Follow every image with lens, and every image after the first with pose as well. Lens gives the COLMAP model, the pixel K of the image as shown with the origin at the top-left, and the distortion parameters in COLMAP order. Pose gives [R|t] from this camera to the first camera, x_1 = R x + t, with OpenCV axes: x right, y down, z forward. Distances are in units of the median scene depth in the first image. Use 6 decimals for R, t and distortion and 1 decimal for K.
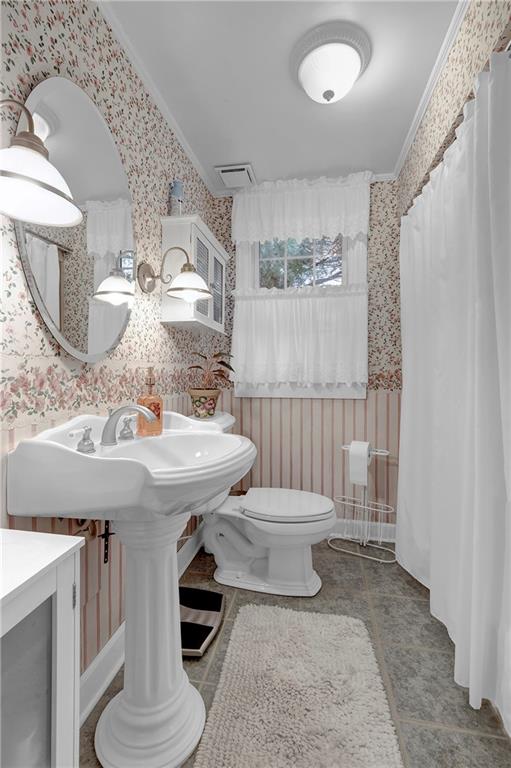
lens RADIAL K [[344.9, 0, 255.7], [0, 344.9, 374.0], [0, 0, 1]] dist [0.002607, 0.000975]
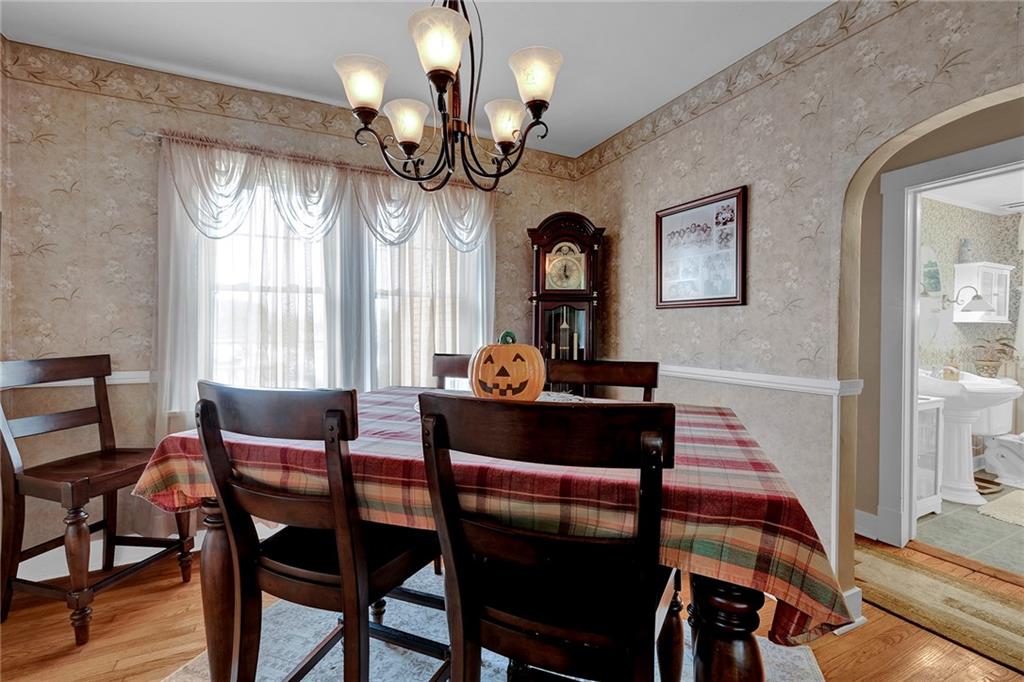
lens RADIAL K [[459.8, 0, 508.8], [0, 459.8, 336.3], [0, 0, 1]] dist [0.002607, 0.000975]
pose [[0.589507, 0.011822, -0.807677, 0.263453], [-0.002023, 0.999911, 0.013159, -0.092058], [0.807761, -0.006123, 0.589478, -1.999648]]
